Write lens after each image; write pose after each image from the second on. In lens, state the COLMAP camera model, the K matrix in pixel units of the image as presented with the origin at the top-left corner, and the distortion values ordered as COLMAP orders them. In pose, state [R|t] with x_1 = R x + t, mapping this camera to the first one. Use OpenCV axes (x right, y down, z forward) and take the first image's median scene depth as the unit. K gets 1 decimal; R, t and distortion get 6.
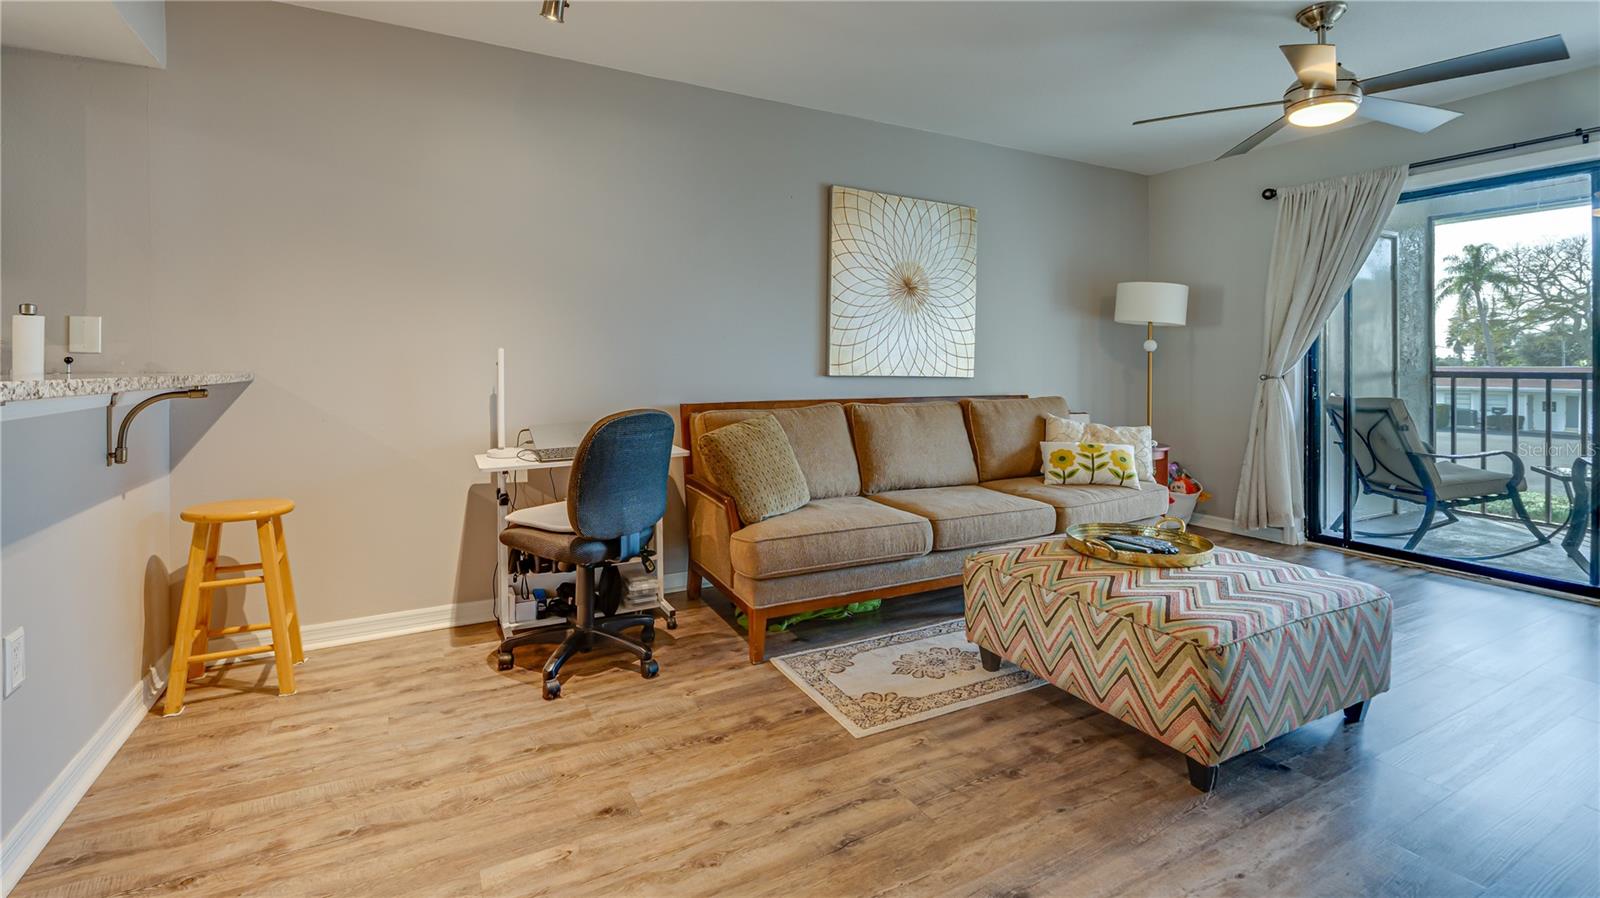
lens RADIAL K [[727.2, 0, 804.1], [0, 727.2, 363.9], [0, 0, 1]] dist [-0.011916, 0.001426]
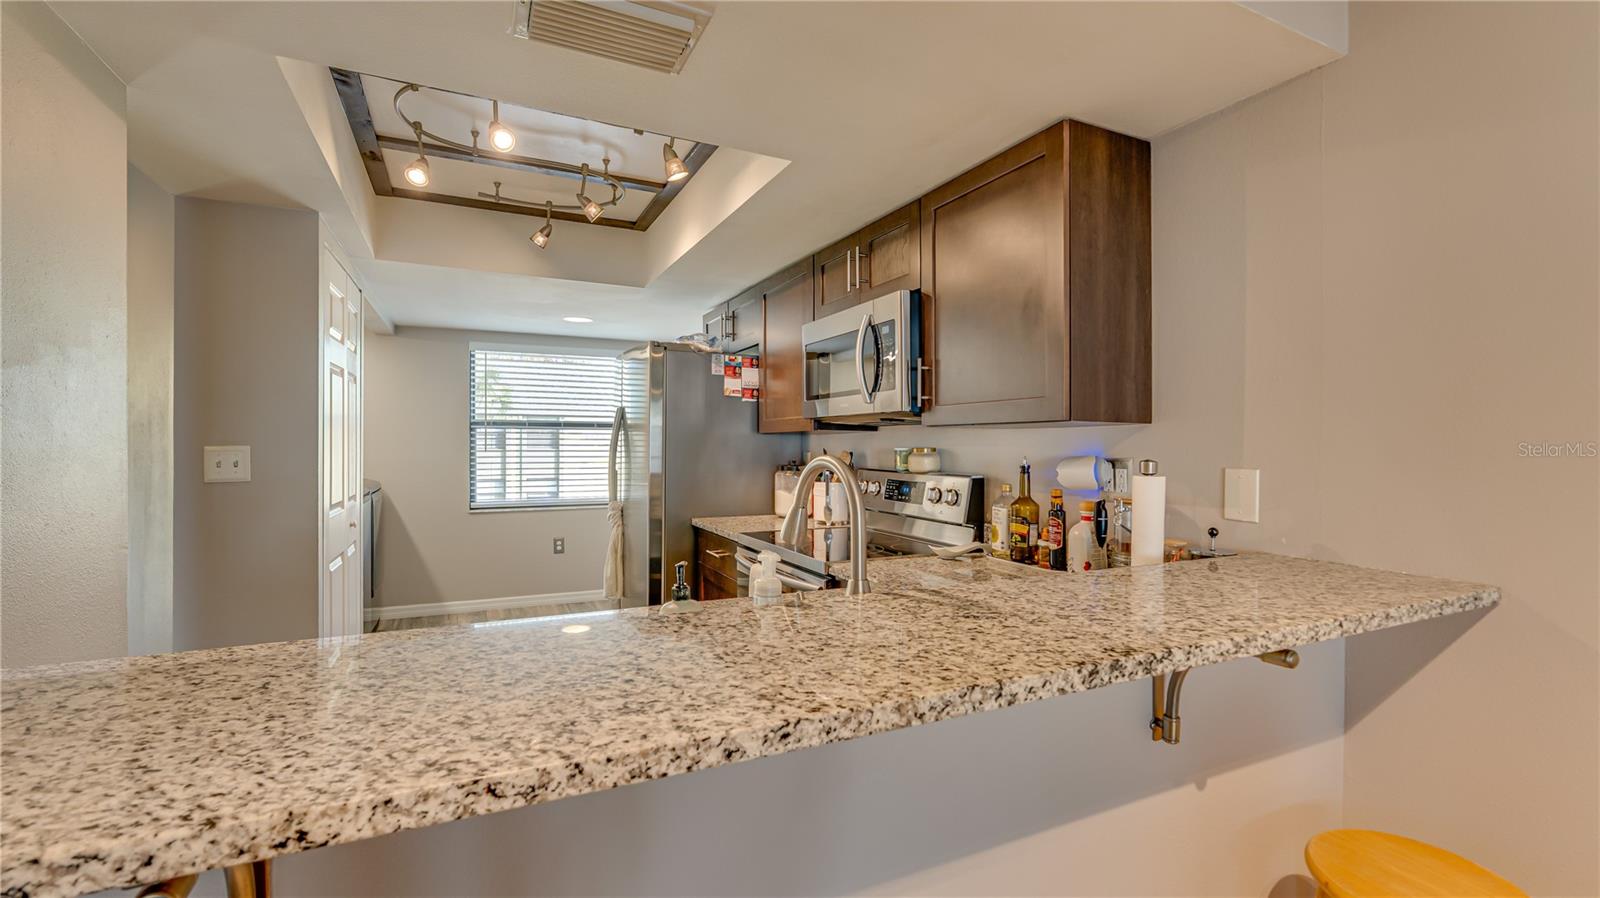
lens RADIAL K [[699.7, 0, 804.4], [0, 699.7, 448.9], [0, 0, 1]] dist [-0.003964, -0.000591]
pose [[-0.026420, 0.005408, -0.999636, -0.205108], [-0.008661, 0.999947, 0.005638, -0.058922], [0.999613, 0.008807, -0.026371, 0.400537]]
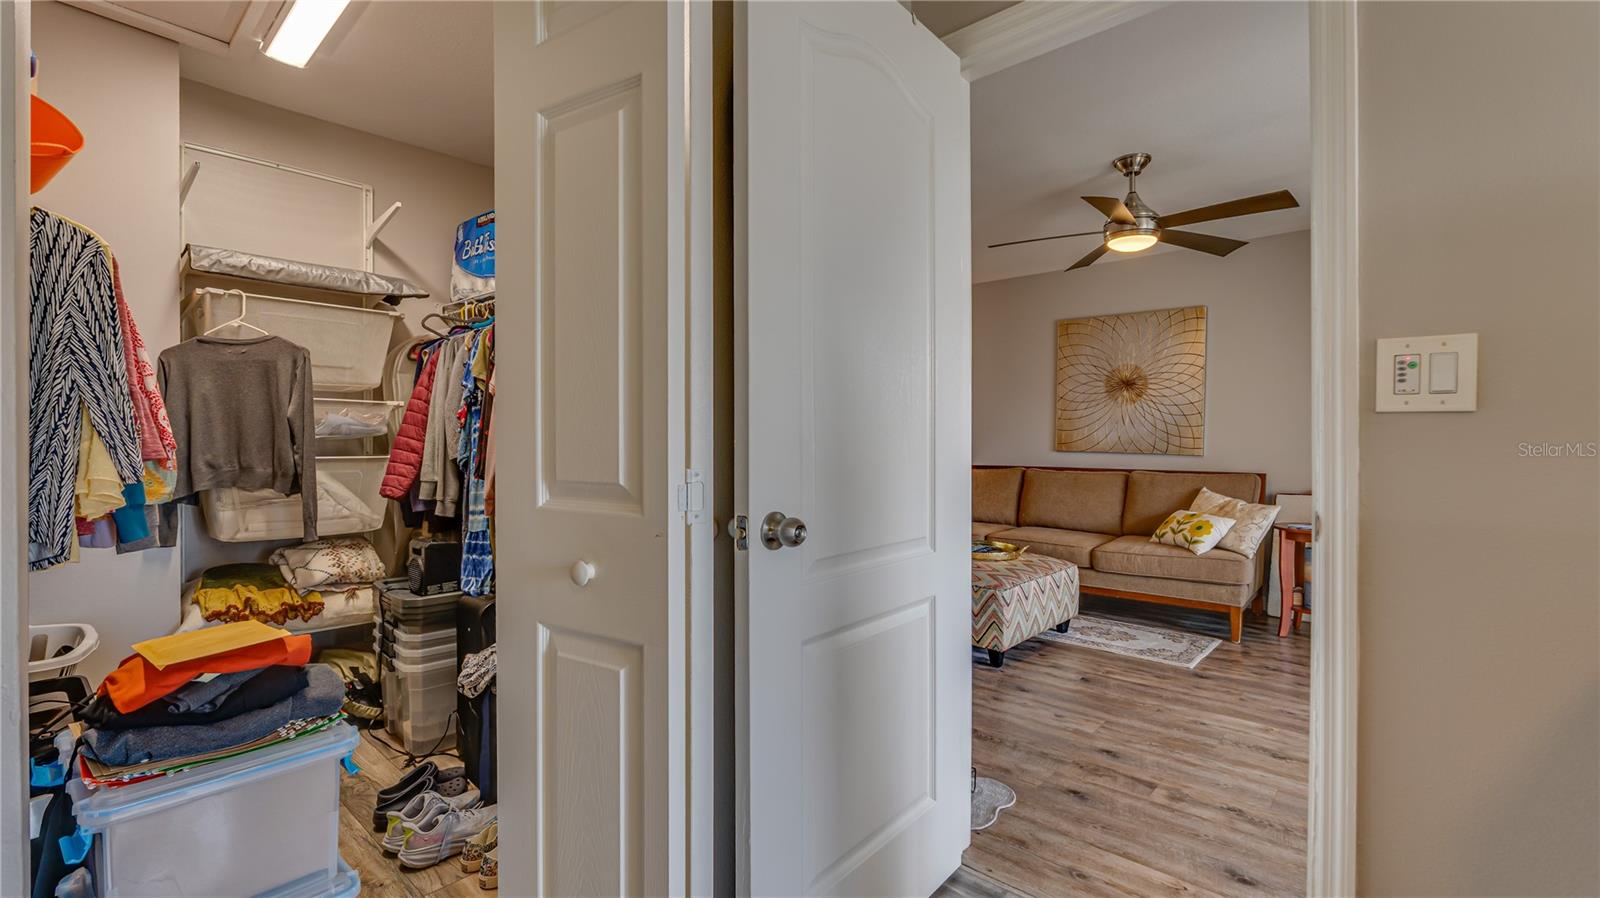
lens RADIAL K [[699.7, 0, 792.8], [0, 699.7, 445.5], [0, 0, 1]] dist [-0.003964, -0.000591]
pose [[0.340483, 0.004653, -0.940239, 1.231691], [0.003519, 0.999974, 0.006222, -0.007045], [0.940244, -0.005427, 0.340458, 0.026970]]
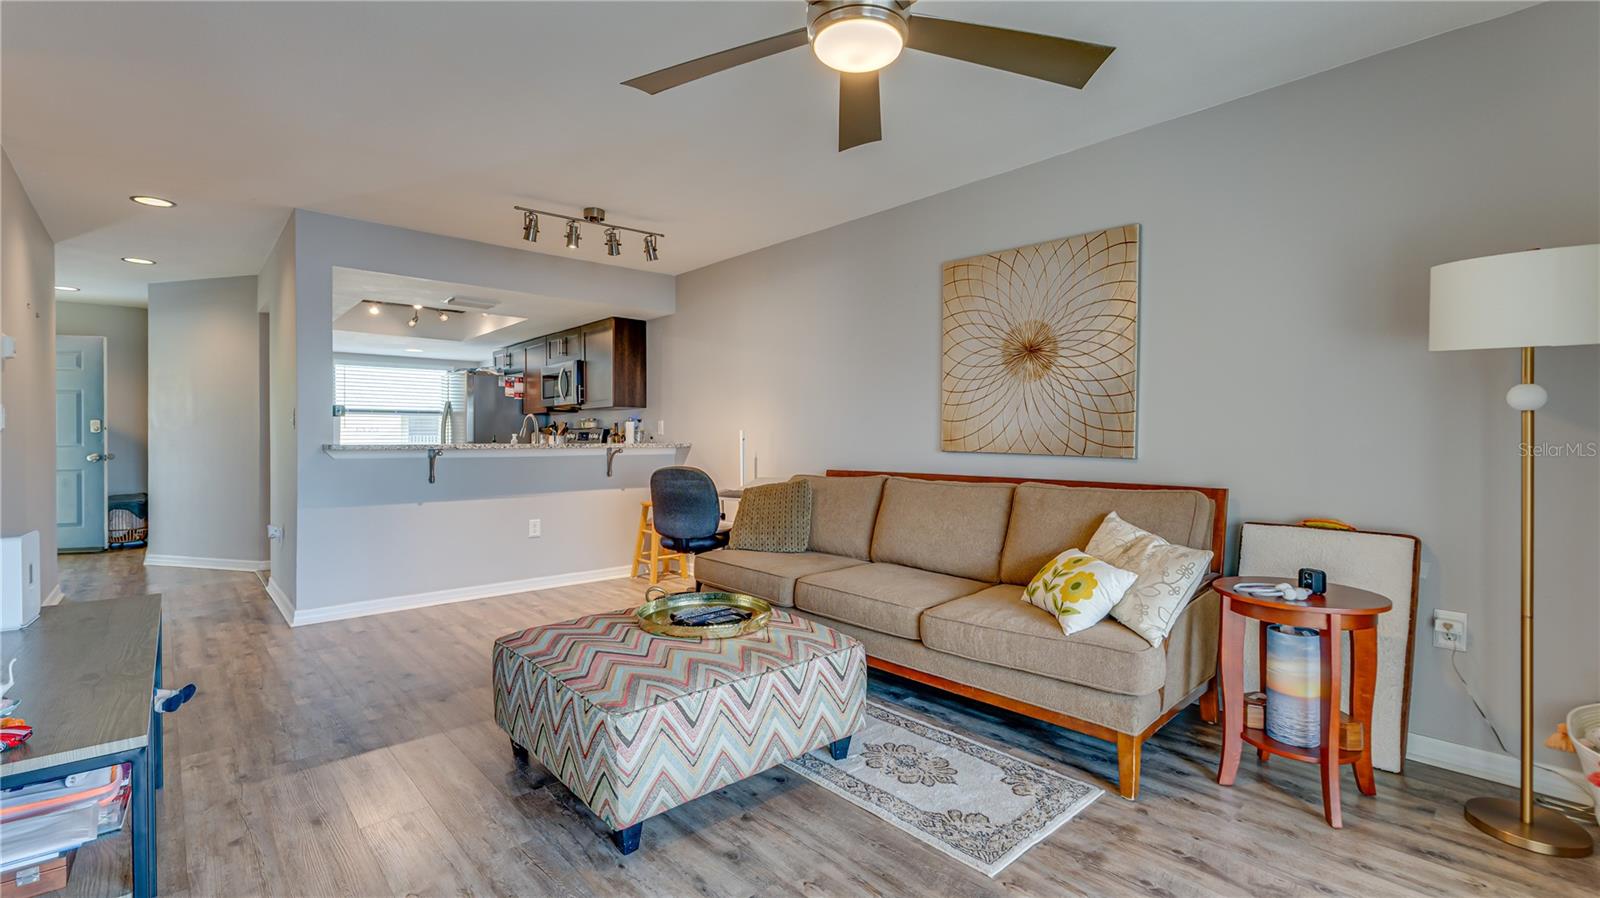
lens RADIAL K [[699.7, 0, 798.0], [0, 699.7, 430.4], [0, 0, 1]] dist [-0.003964, -0.000591]
pose [[0.240092, -0.008509, -0.970713, 0.979272], [0.008314, 0.999943, -0.006709, -0.008412], [0.970715, -0.006459, 0.240149, 0.596768]]
